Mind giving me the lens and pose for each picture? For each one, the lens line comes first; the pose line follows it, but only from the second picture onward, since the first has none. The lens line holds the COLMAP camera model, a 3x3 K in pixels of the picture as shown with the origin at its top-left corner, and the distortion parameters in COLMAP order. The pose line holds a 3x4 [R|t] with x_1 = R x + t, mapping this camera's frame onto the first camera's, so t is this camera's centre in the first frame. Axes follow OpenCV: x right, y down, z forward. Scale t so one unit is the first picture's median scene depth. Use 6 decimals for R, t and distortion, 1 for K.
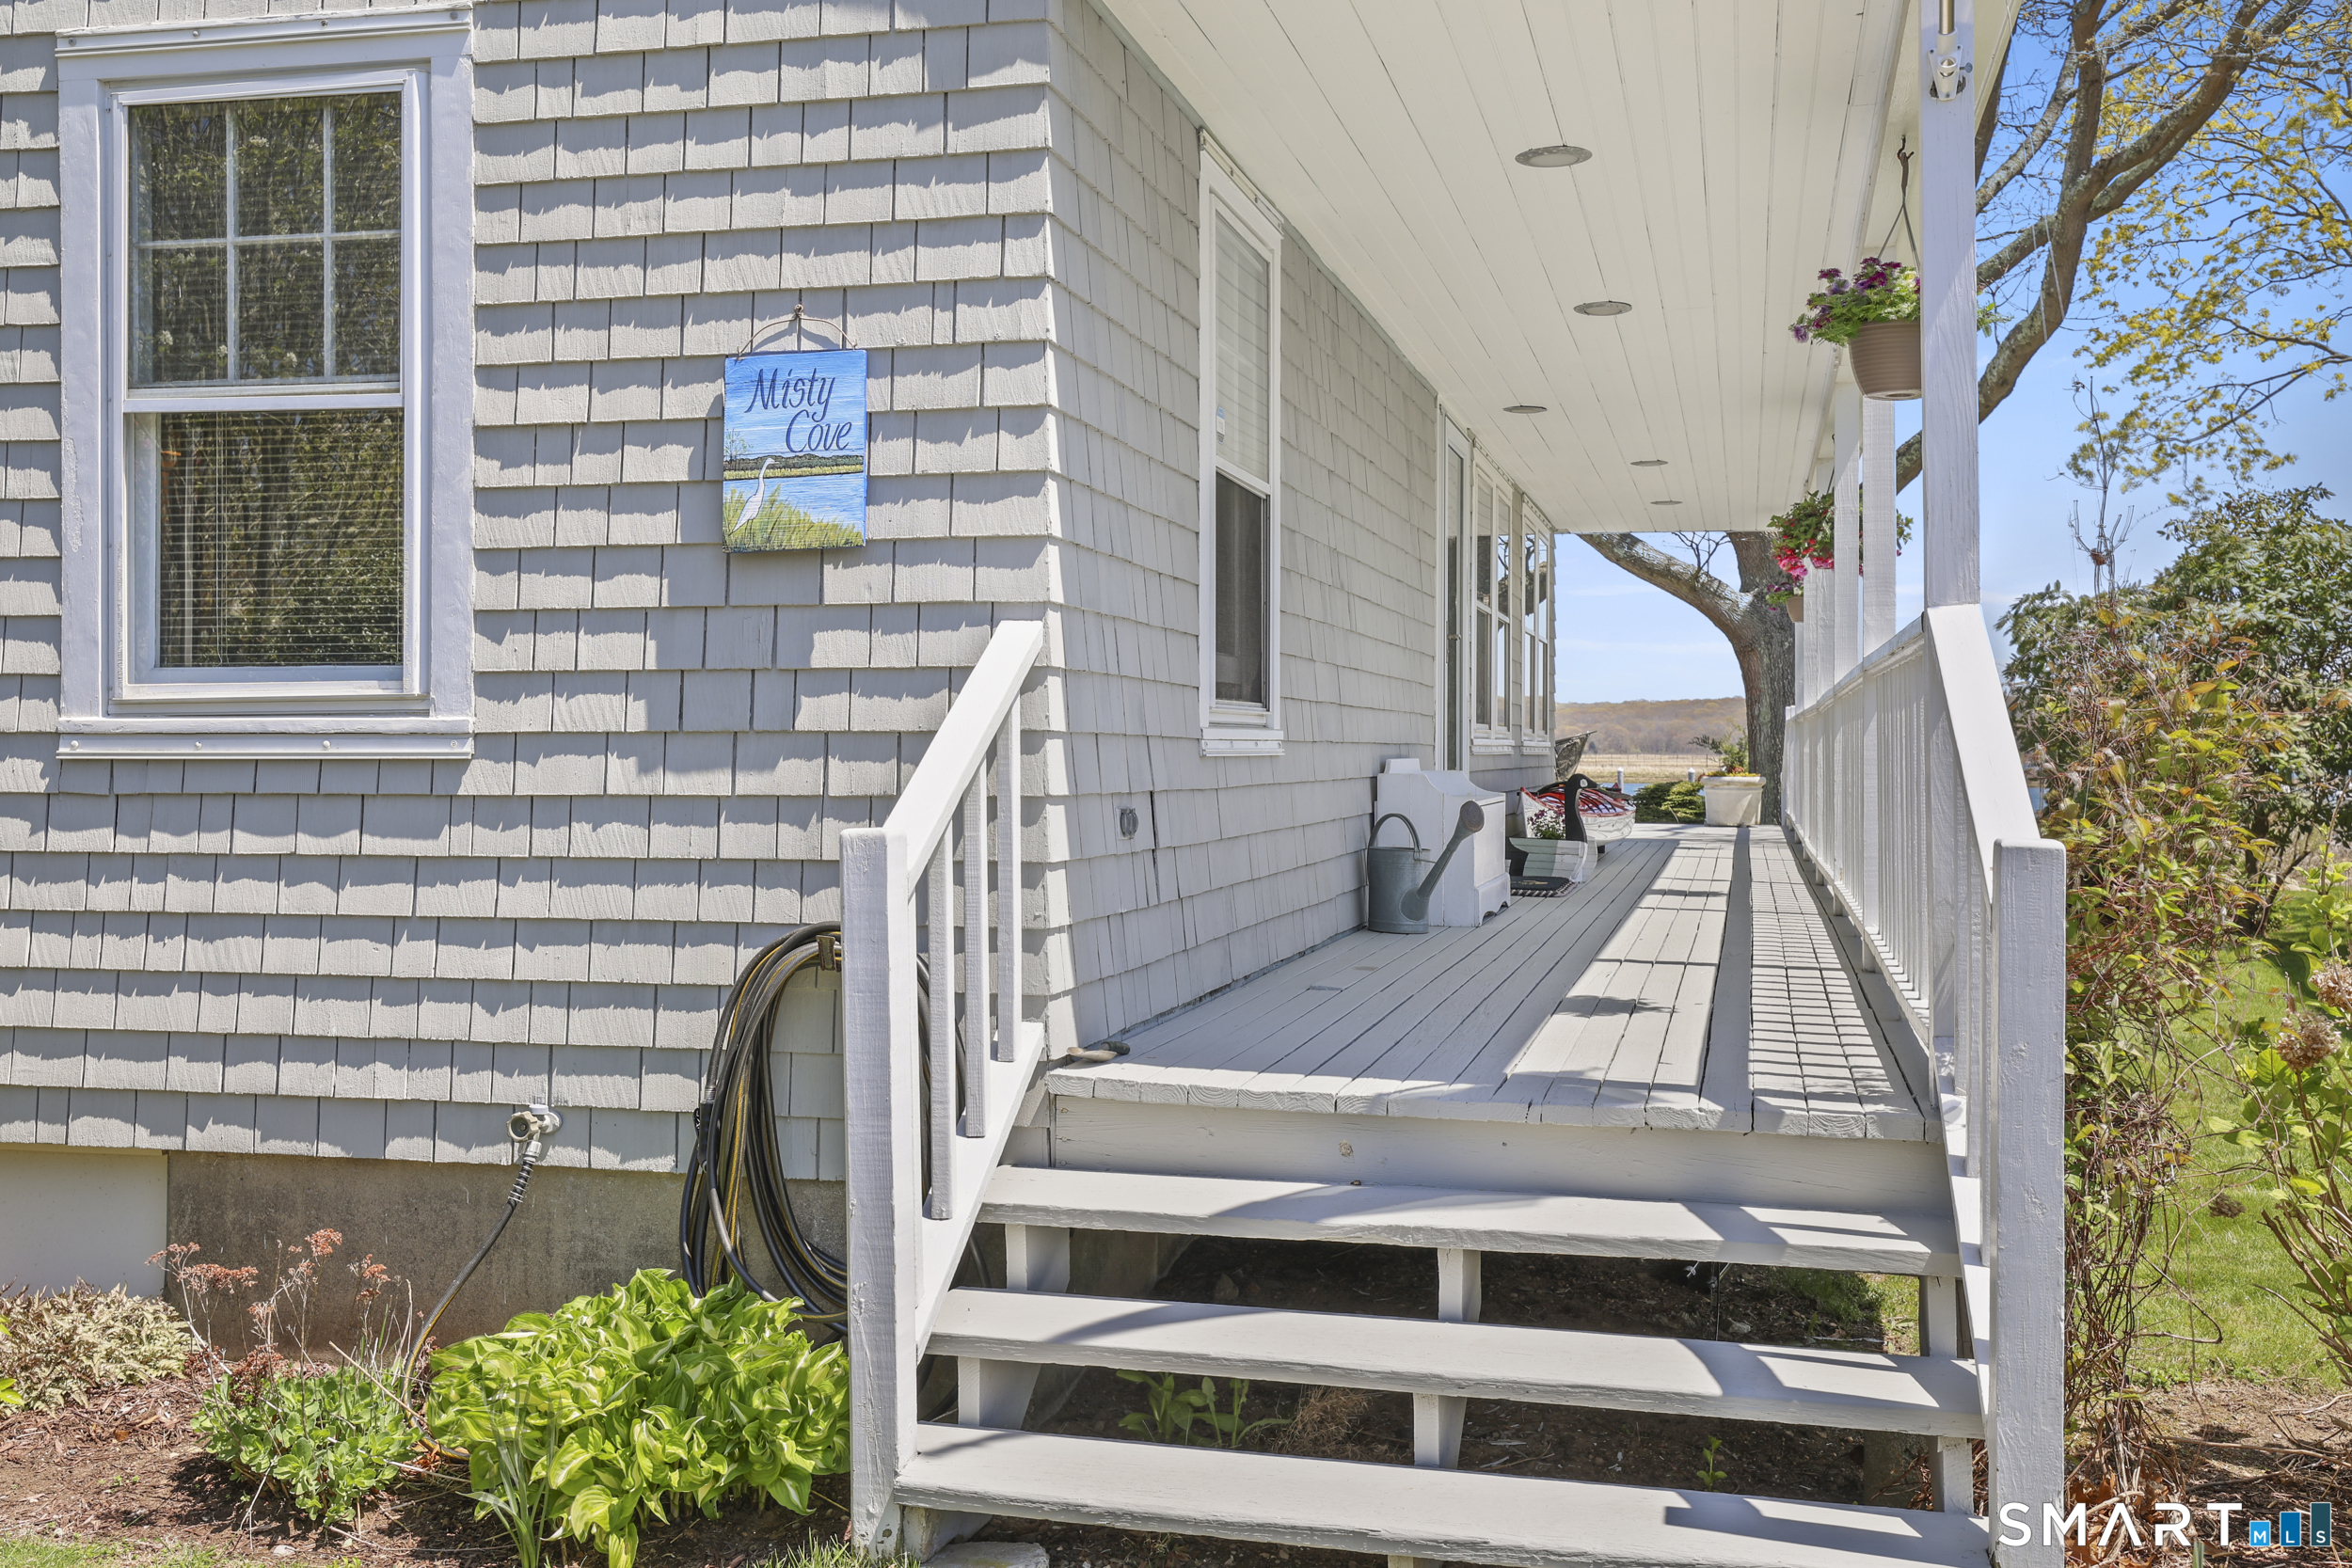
lens RADIAL K [[2243.0, 0, 1183.3], [0, 2243.0, 769.1], [0, 0, 1]] dist [0.068018, 0.000000]
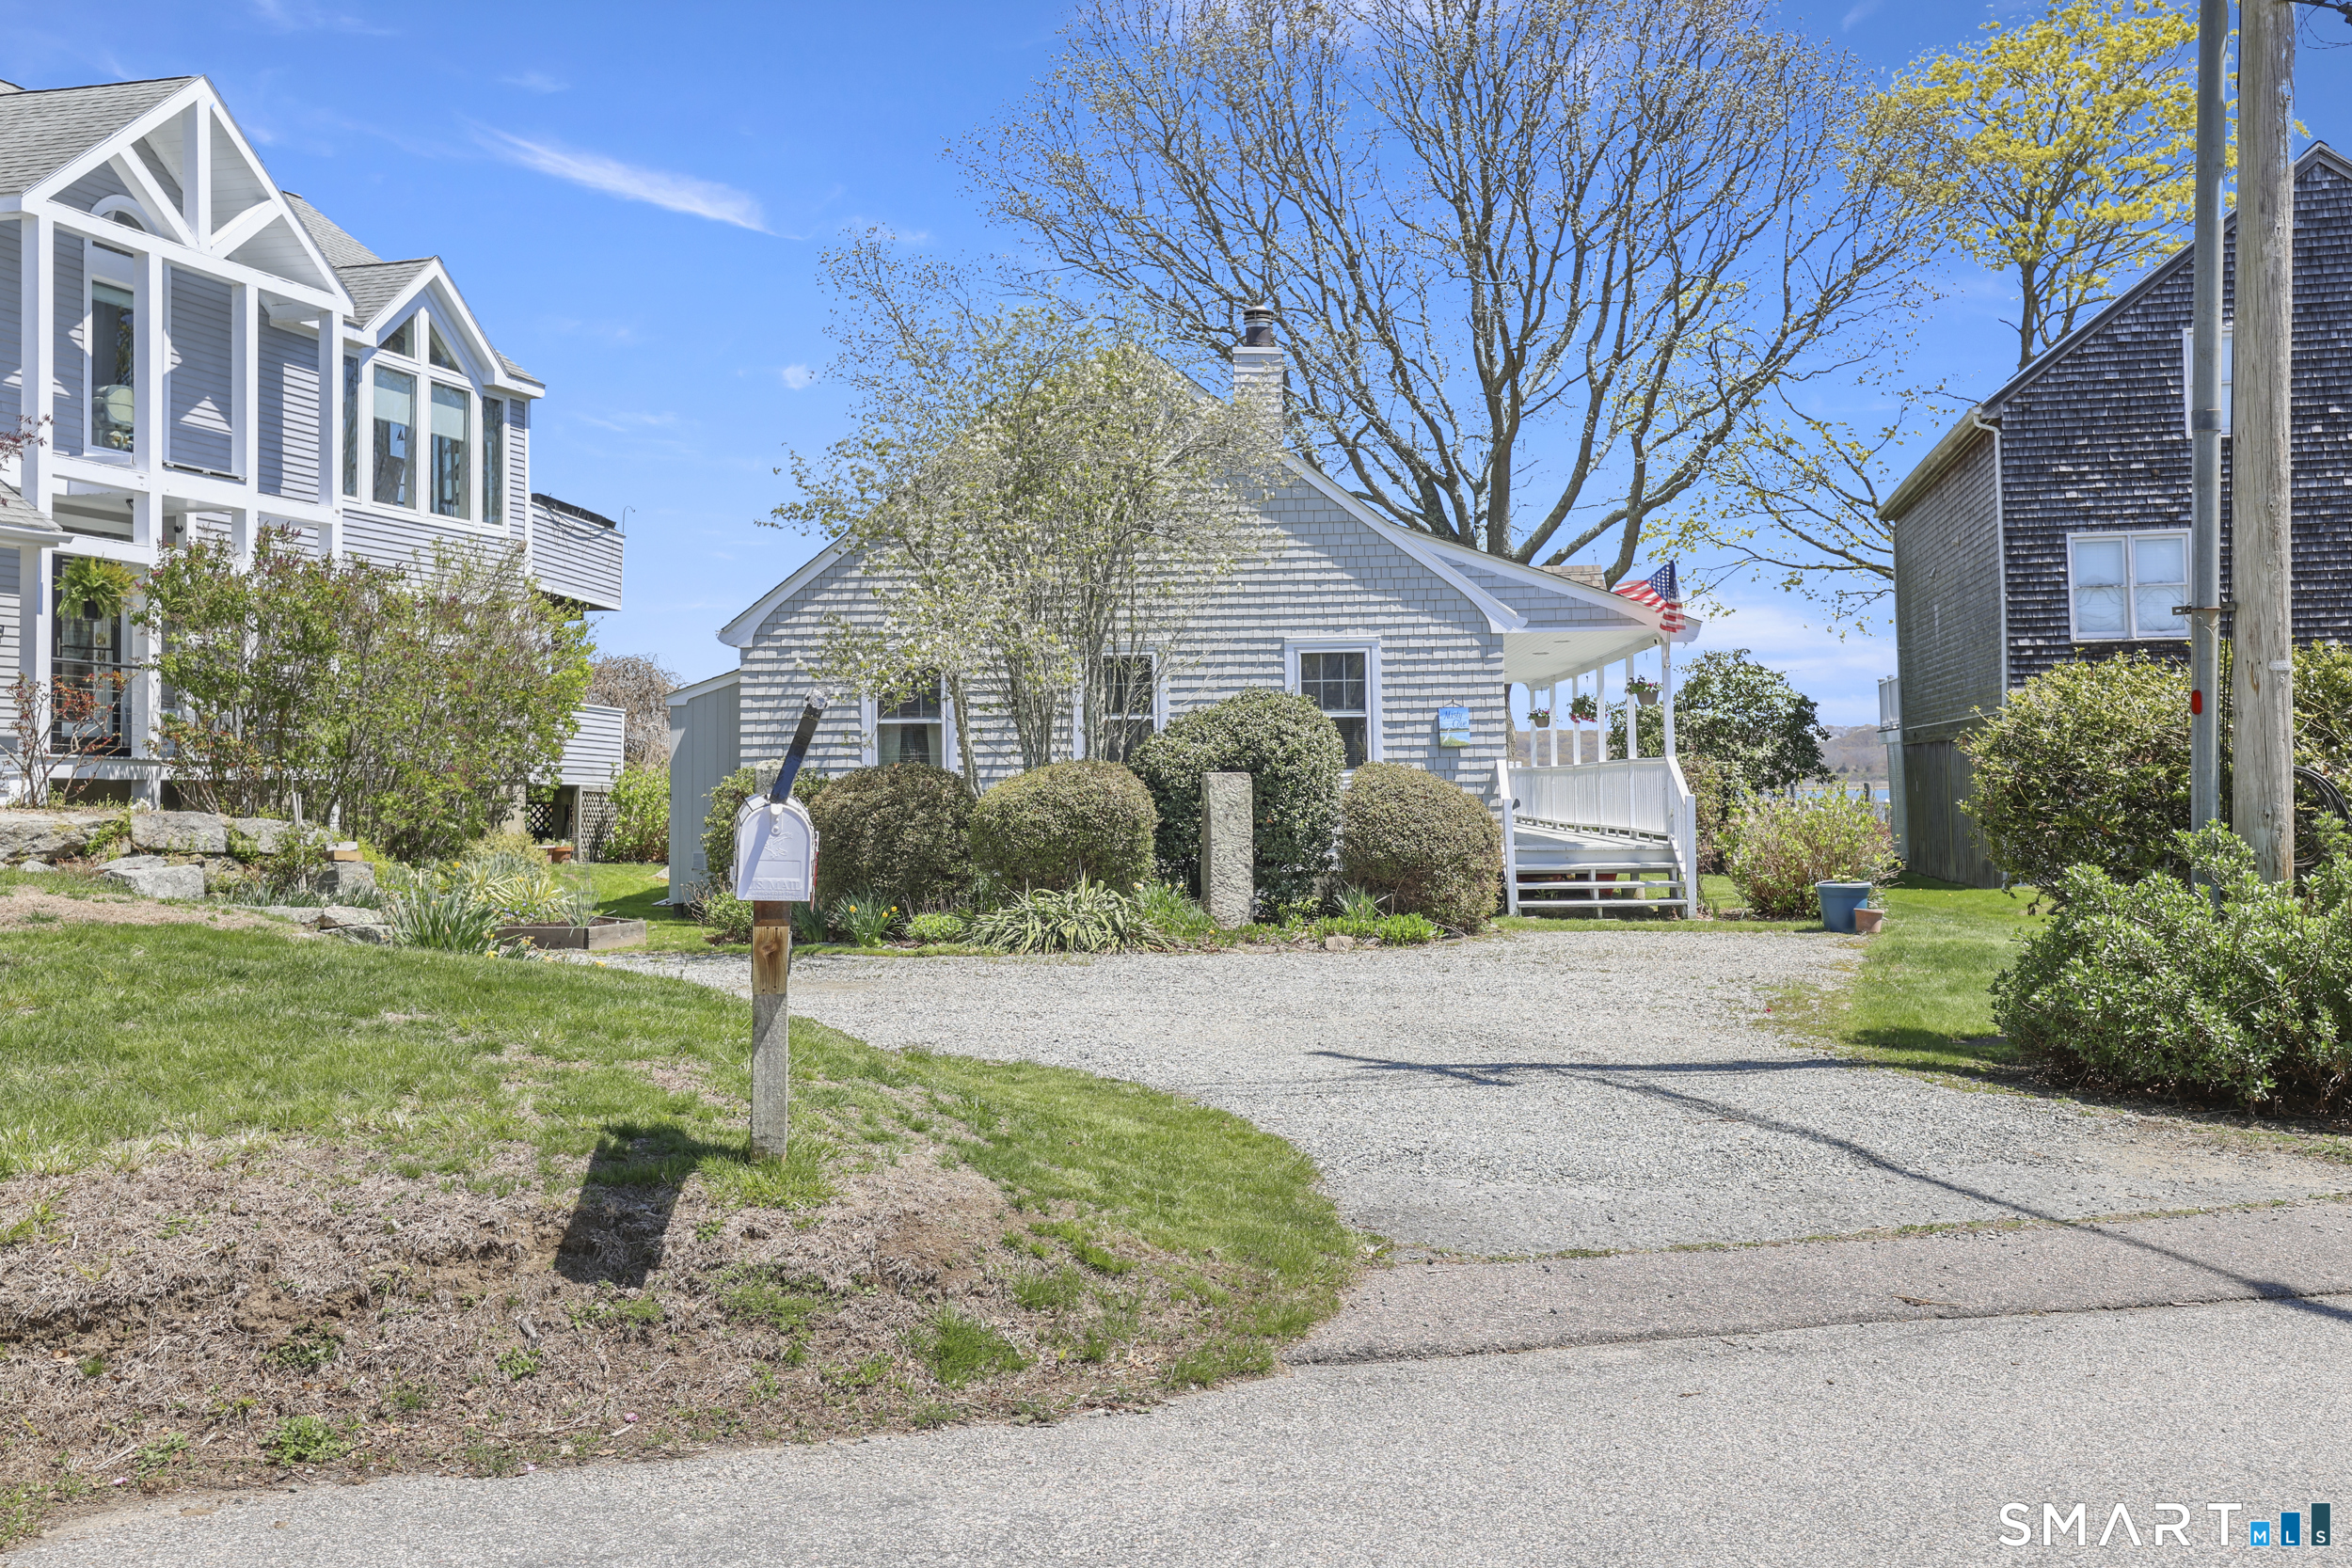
lens RADIAL K [[2243.0, 0, 1175.6], [0, 2243.0, 786.4], [0, 0, 1]] dist [0.068018, 0.000000]
pose [[0.979381, -0.014477, 0.201501, -1.660195], [0.016579, 0.999824, -0.008747, 0.025789], [-0.201338, 0.011908, 0.979449, -3.524667]]
